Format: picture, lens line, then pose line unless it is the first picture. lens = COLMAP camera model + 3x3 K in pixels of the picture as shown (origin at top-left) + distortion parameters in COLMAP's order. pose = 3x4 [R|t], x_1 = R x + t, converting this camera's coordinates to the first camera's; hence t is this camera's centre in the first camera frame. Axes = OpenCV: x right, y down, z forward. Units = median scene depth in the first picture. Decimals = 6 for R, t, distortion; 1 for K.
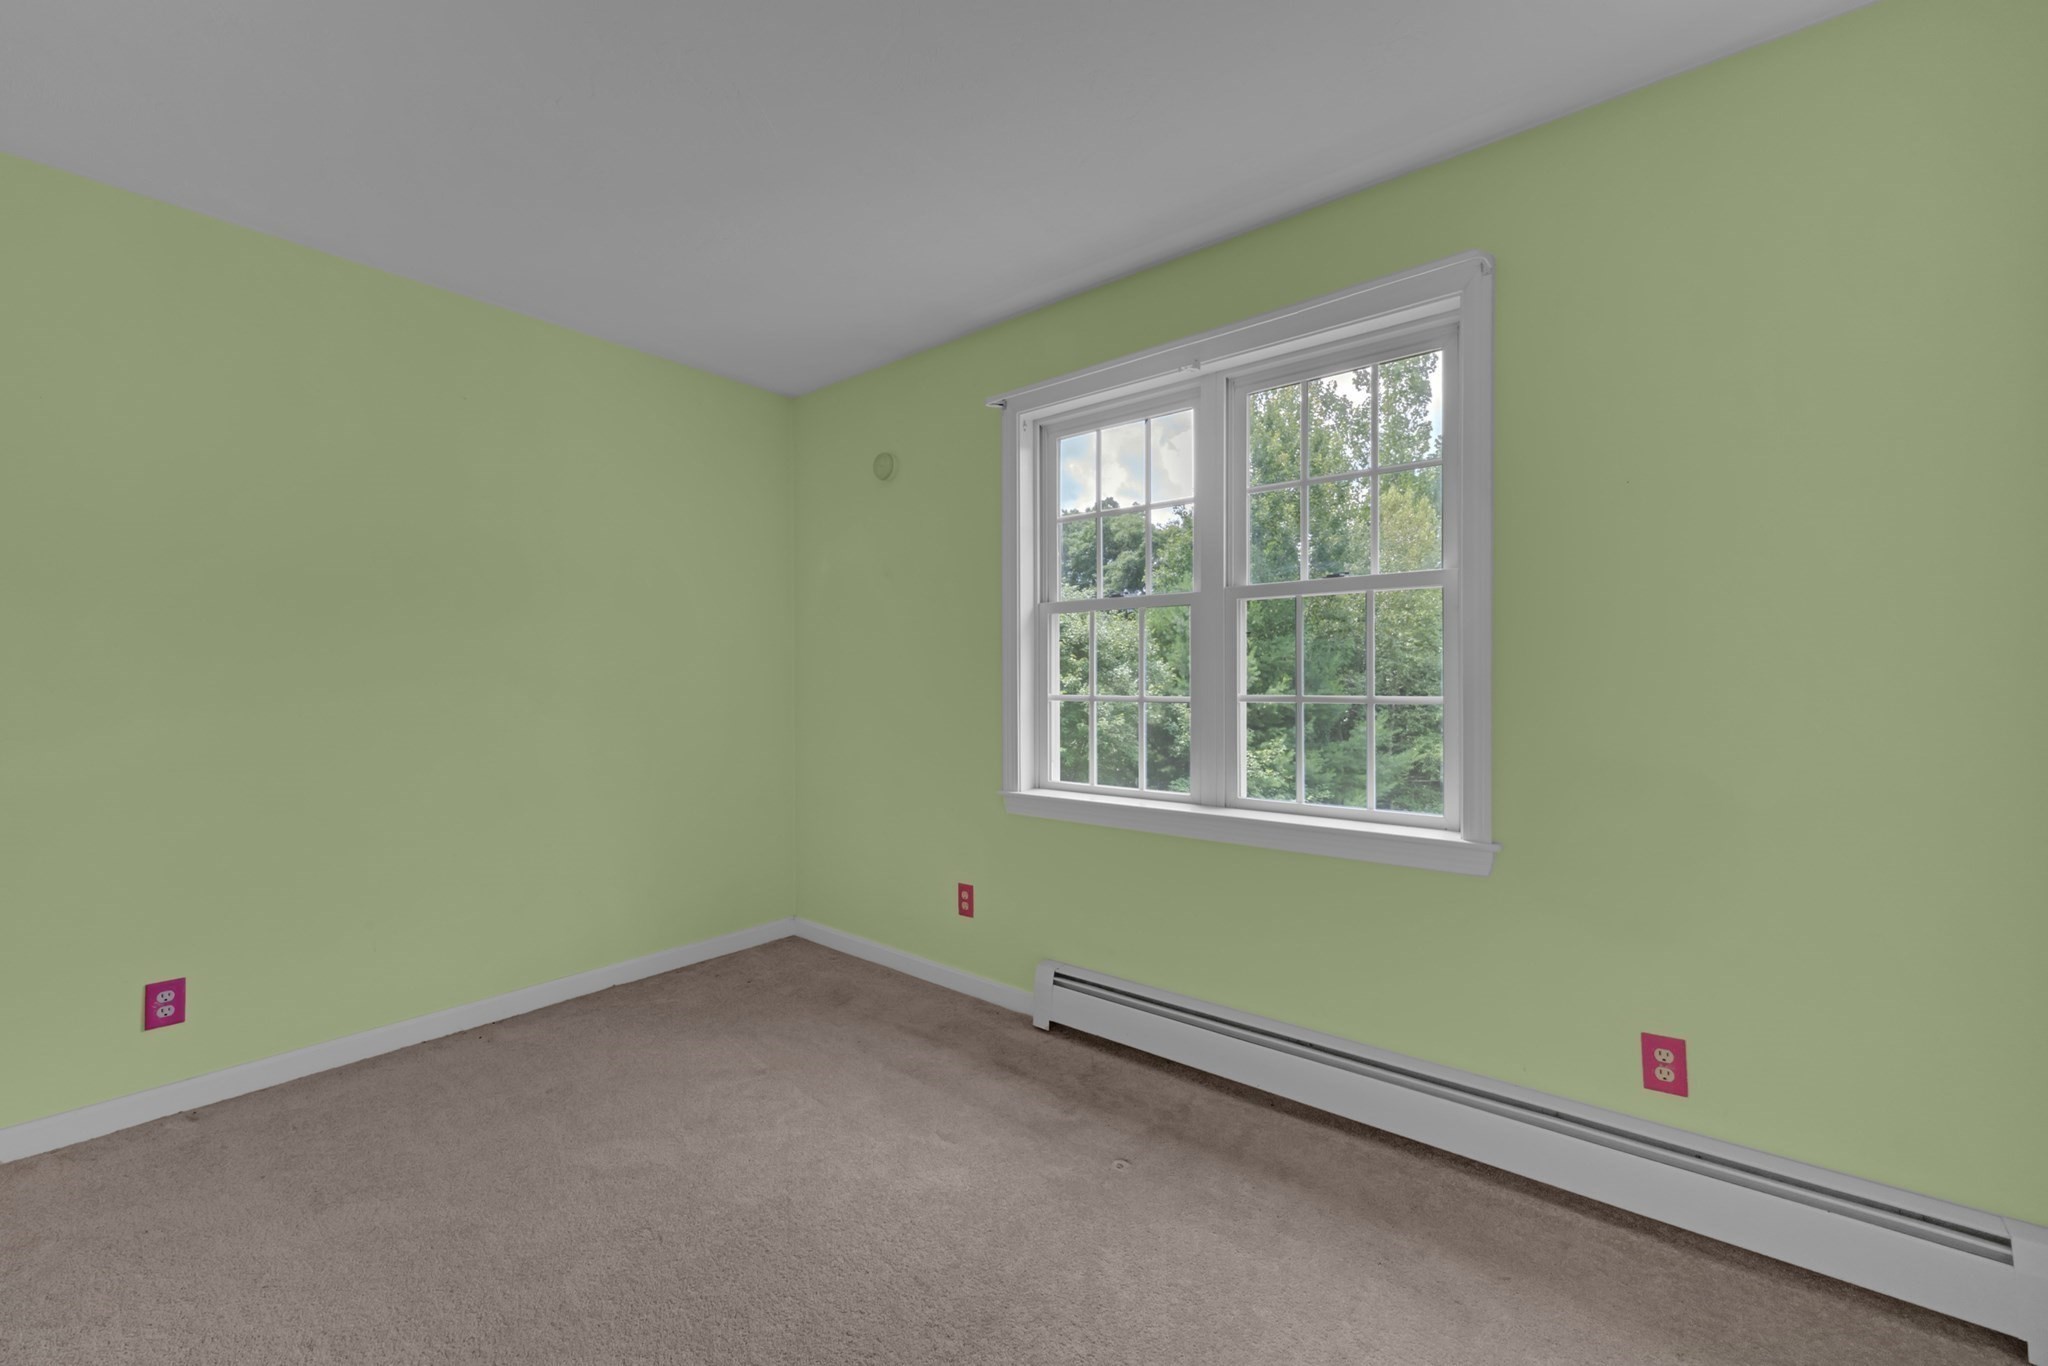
lens RADIAL K [[833.0, 0, 1021.7], [0, 833.0, 674.8], [0, 0, 1]] dist [-0.000429, -0.000109]
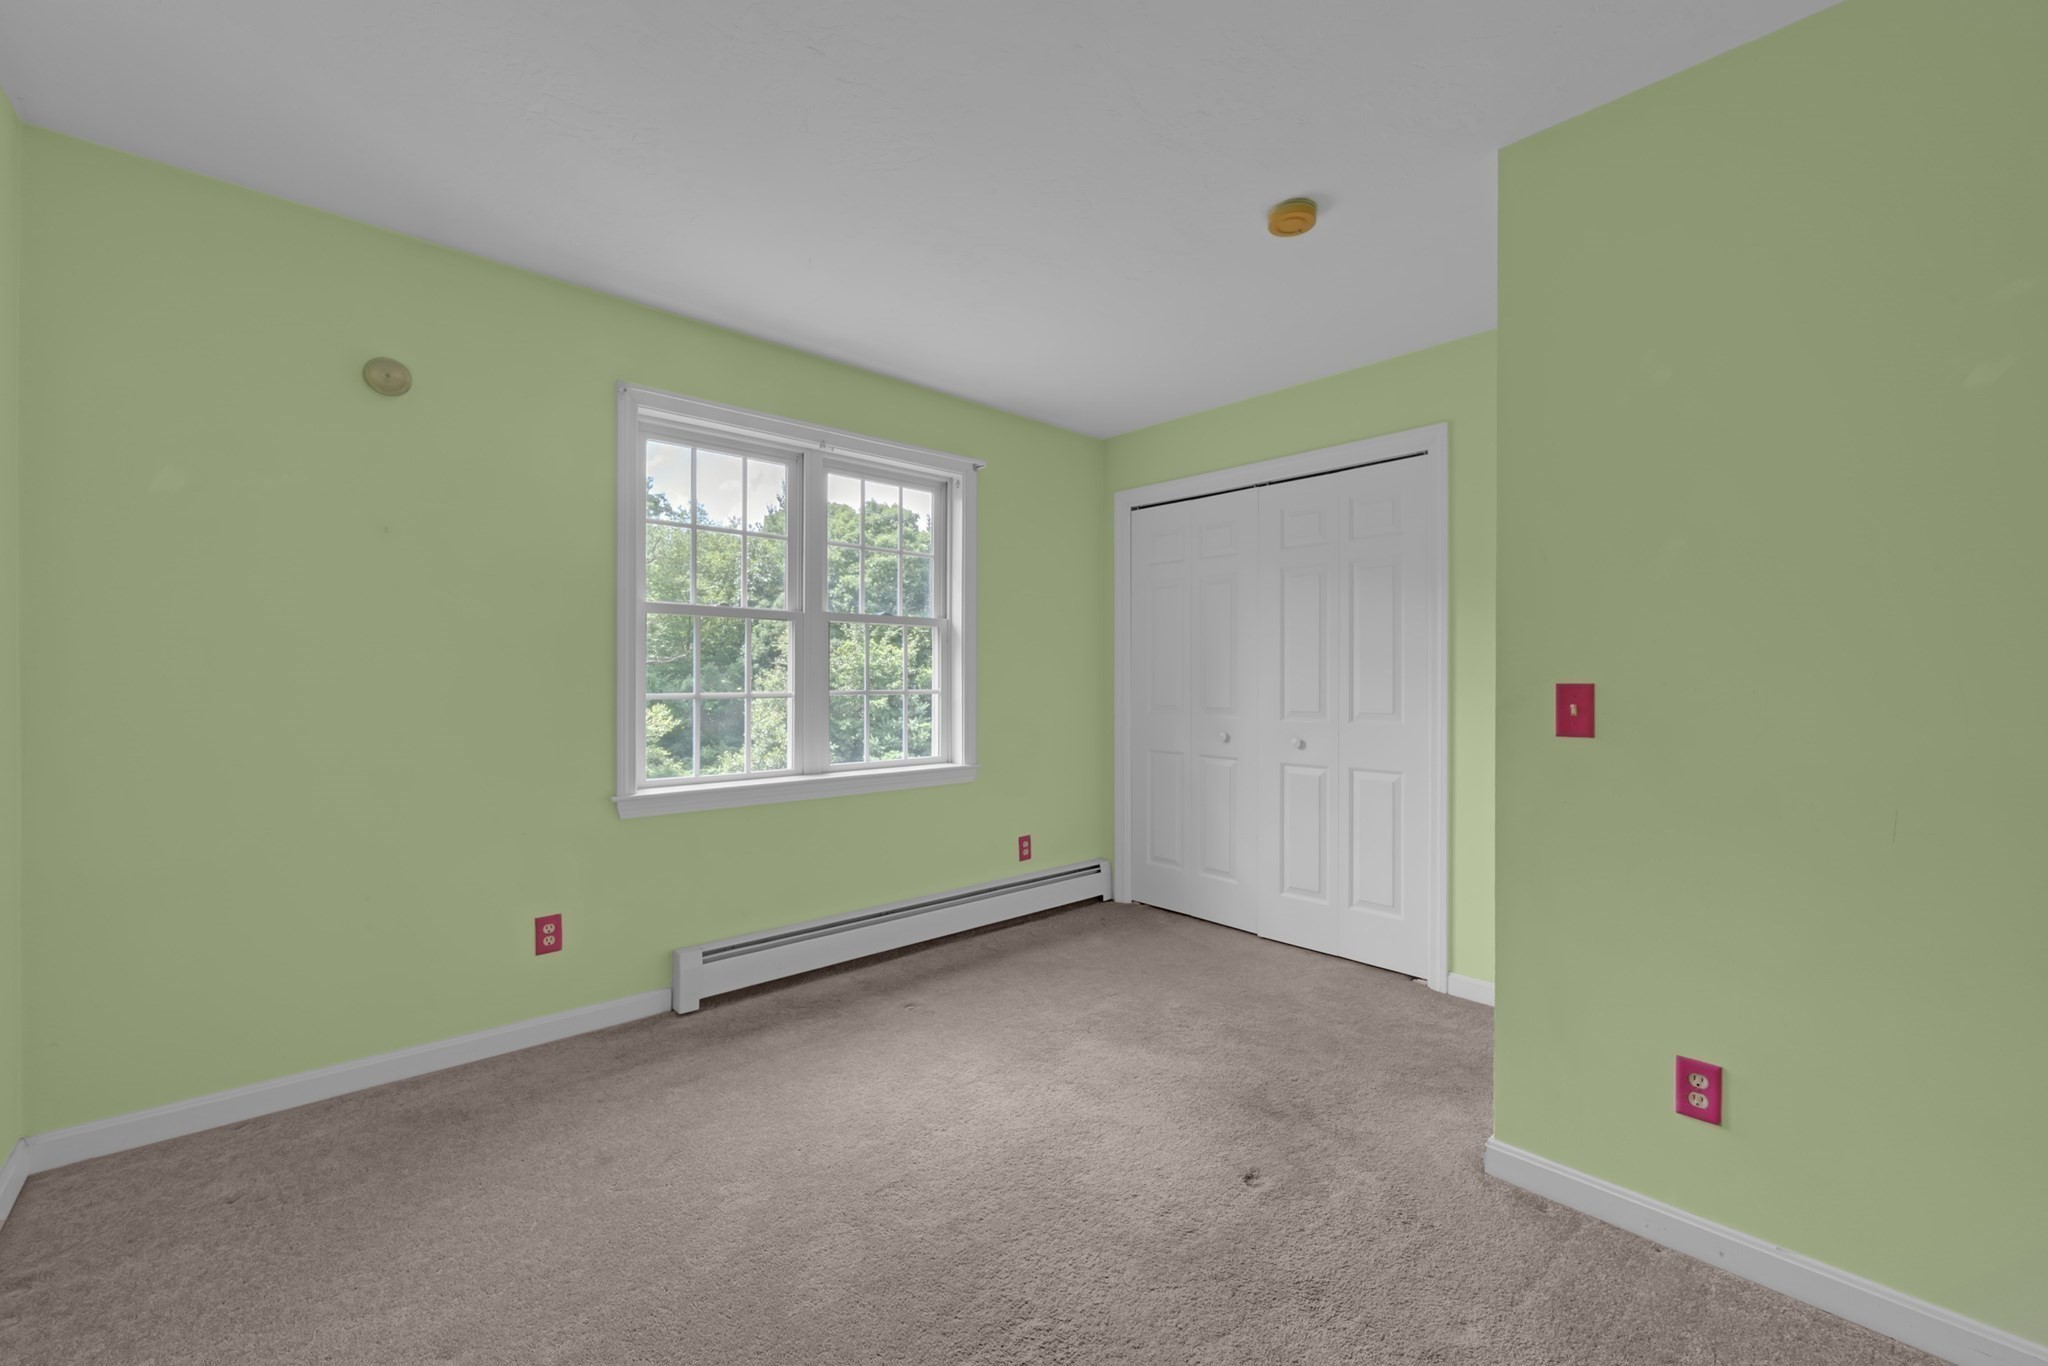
lens RADIAL K [[833.0, 0, 1026.7], [0, 833.0, 687.2], [0, 0, 1]] dist [-0.000429, -0.000109]
pose [[0.136125, -0.001652, 0.990690, -0.967578], [-0.000691, 0.999998, 0.001762, 0.014574], [-0.990691, -0.000925, 0.136124, 0.444424]]
